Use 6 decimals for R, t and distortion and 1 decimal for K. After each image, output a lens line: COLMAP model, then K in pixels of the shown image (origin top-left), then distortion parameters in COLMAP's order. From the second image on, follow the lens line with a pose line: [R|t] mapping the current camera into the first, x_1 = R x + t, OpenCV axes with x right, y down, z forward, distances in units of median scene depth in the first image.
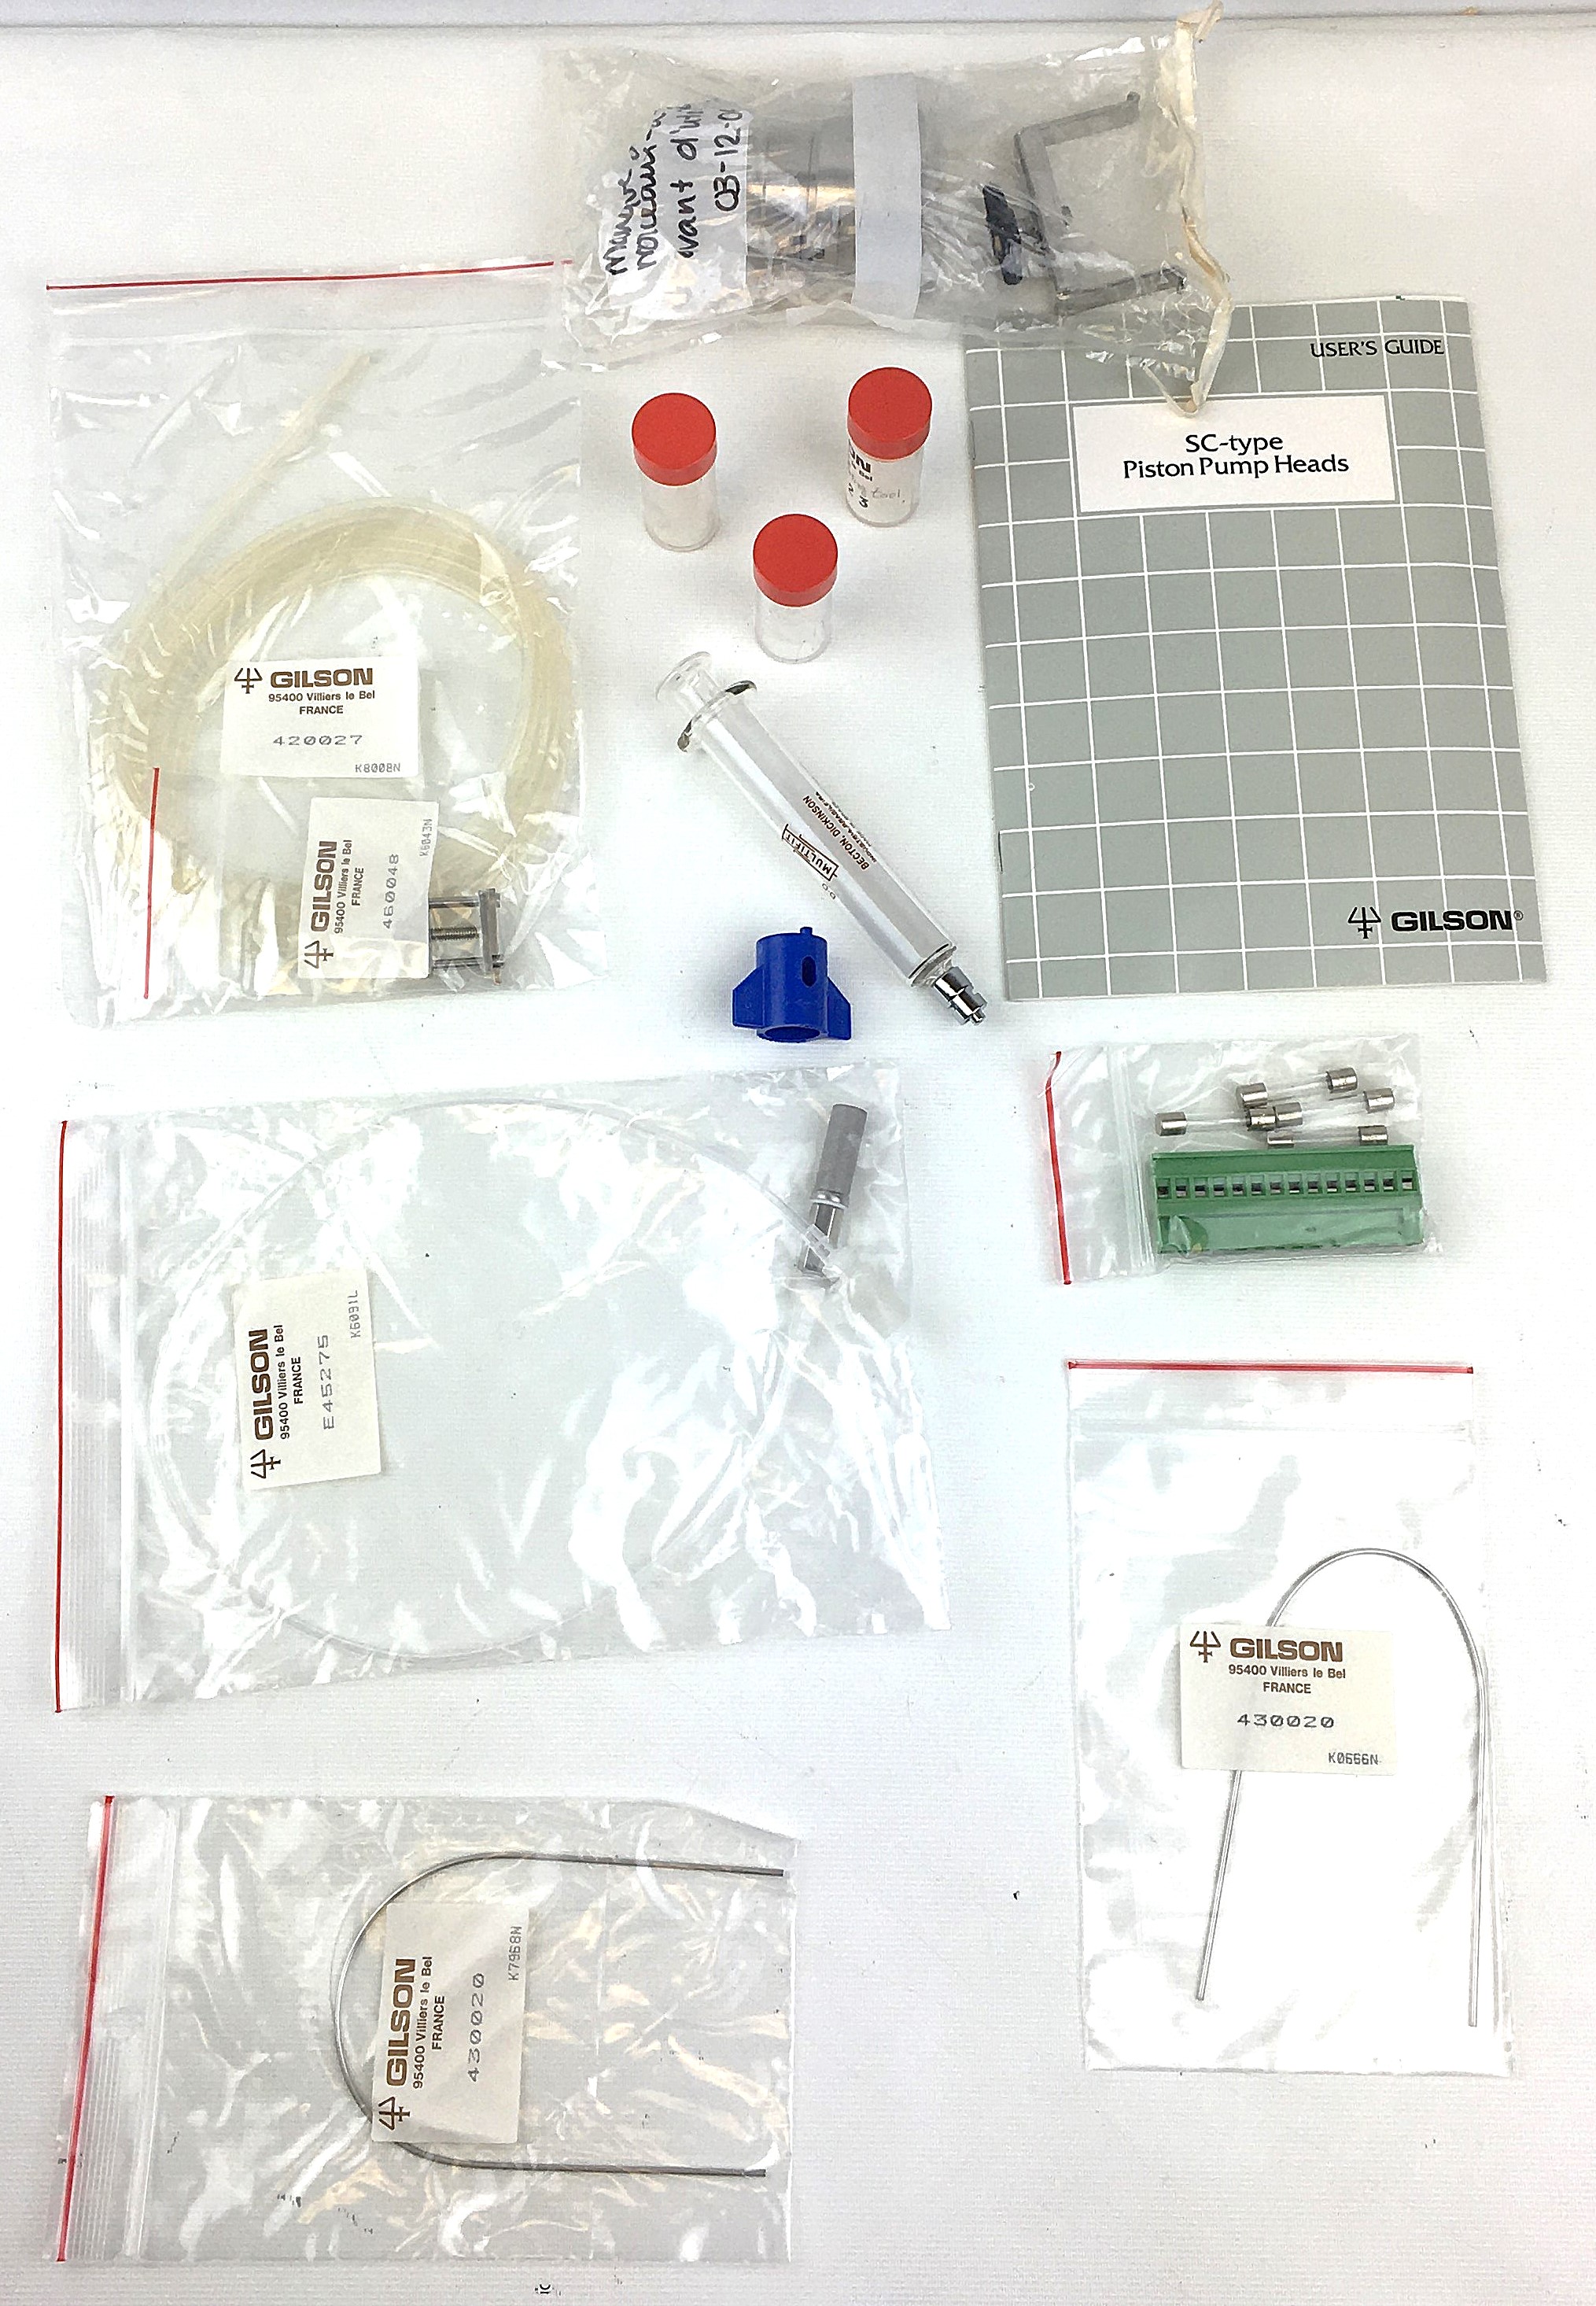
lens RADIAL K [[1985.2, 0, 790.9], [0, 1985.2, 1147.3], [0, 0, 1]] dist [-0.010690, 0.021243]
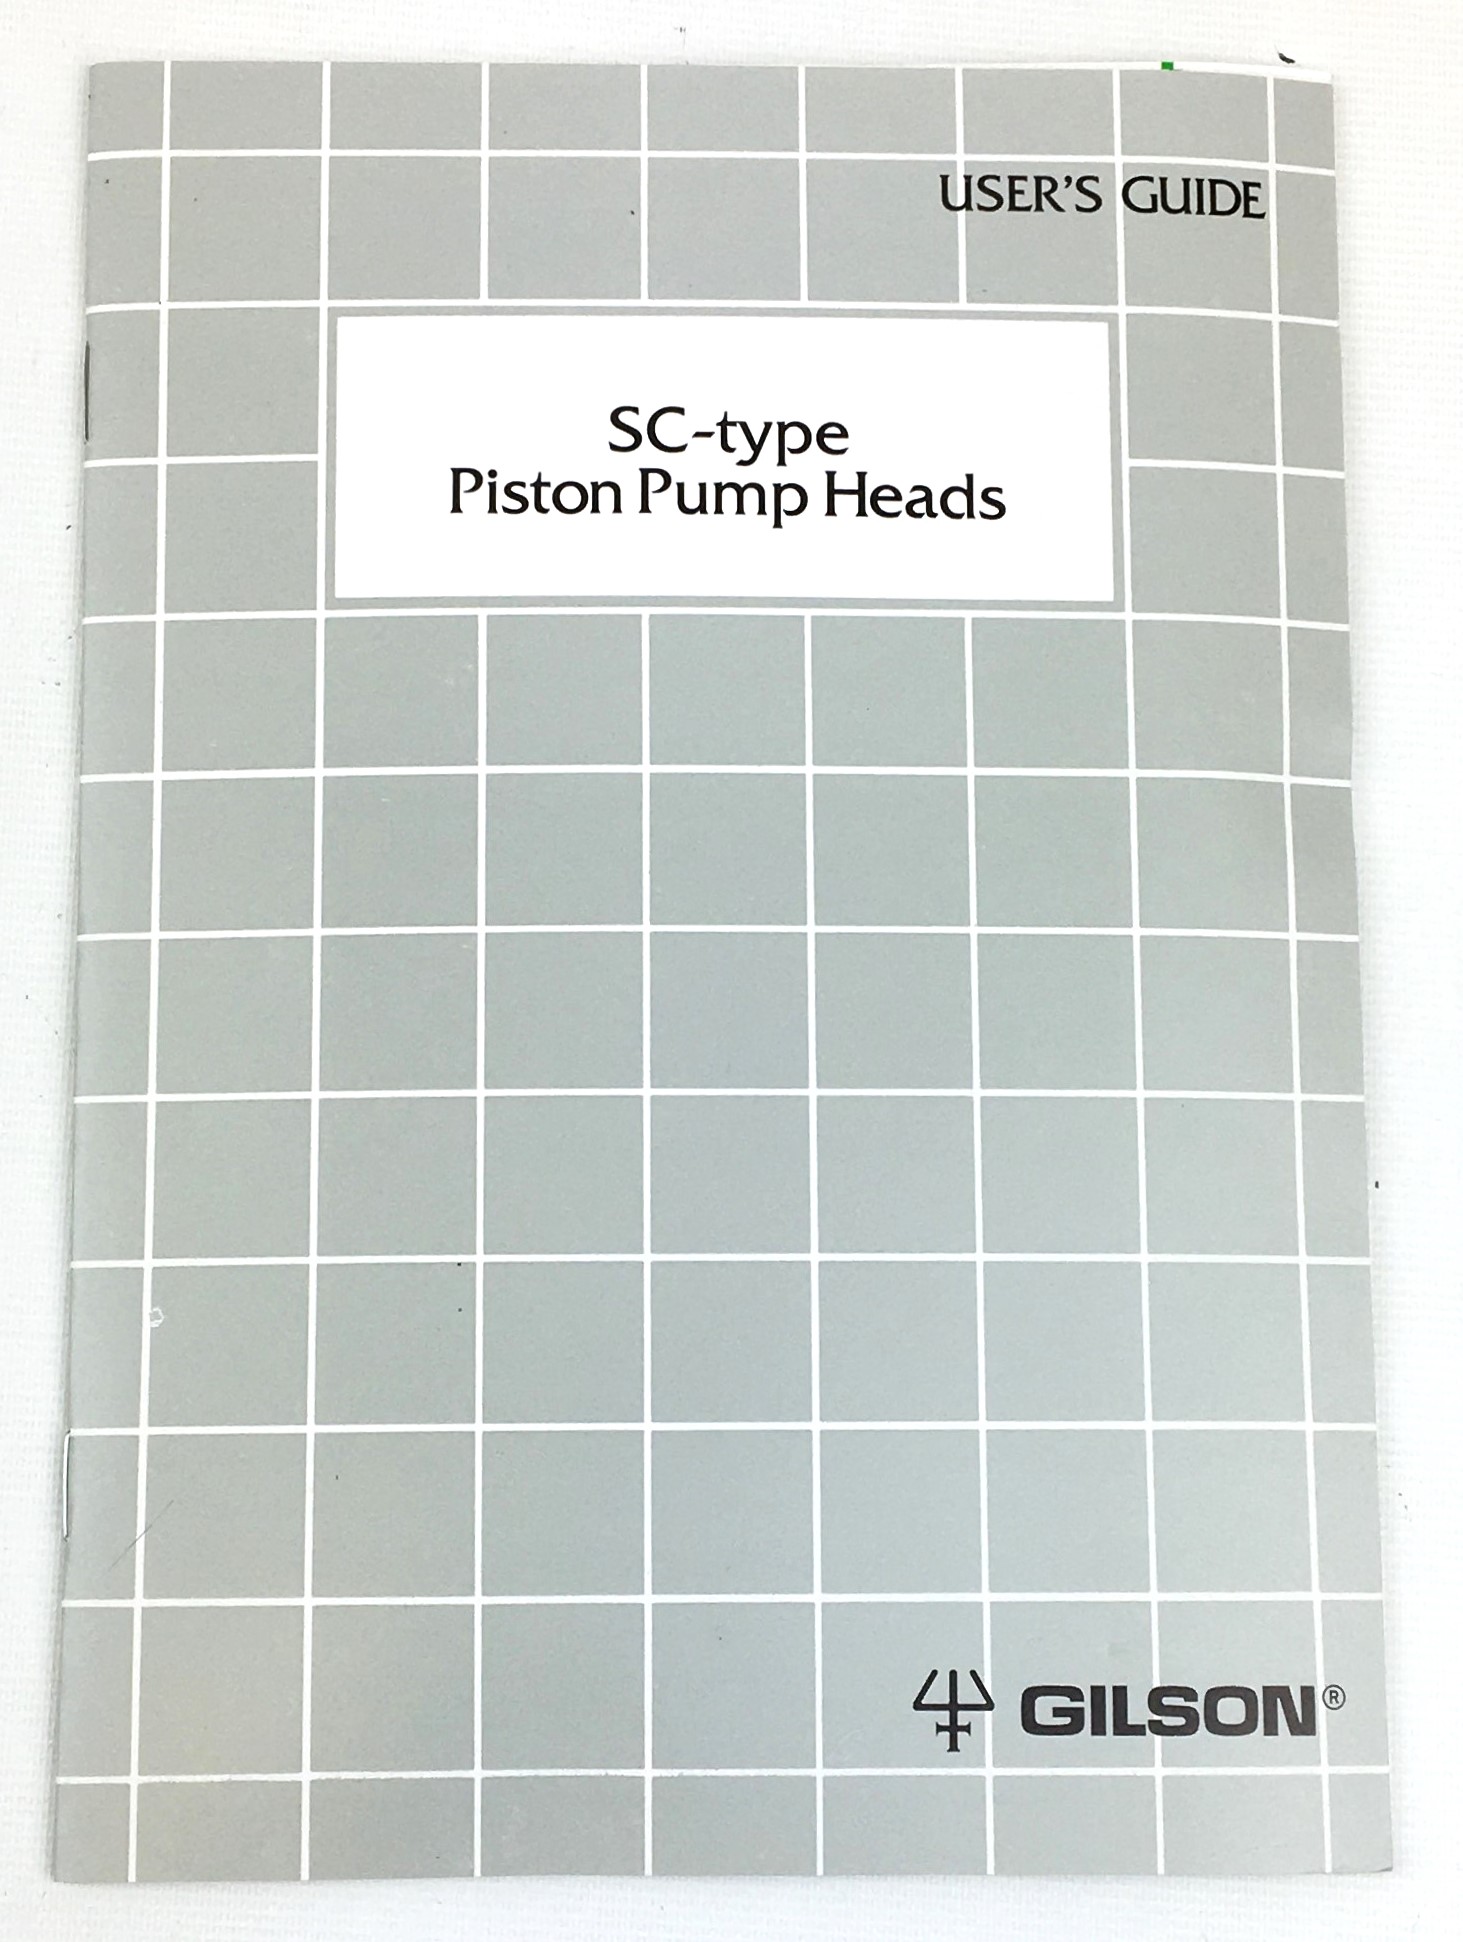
lens RADIAL K [[1656.1, 0, 745.9], [0, 1656.1, 977.2], [0, 0, 1]] dist [0.030723, 0.003108]
pose [[0.998961, 0.035383, 0.028722, 0.221932], [-0.038656, 0.991676, 0.122820, -0.287961], [-0.024138, -0.123802, 0.992013, 0.653195]]
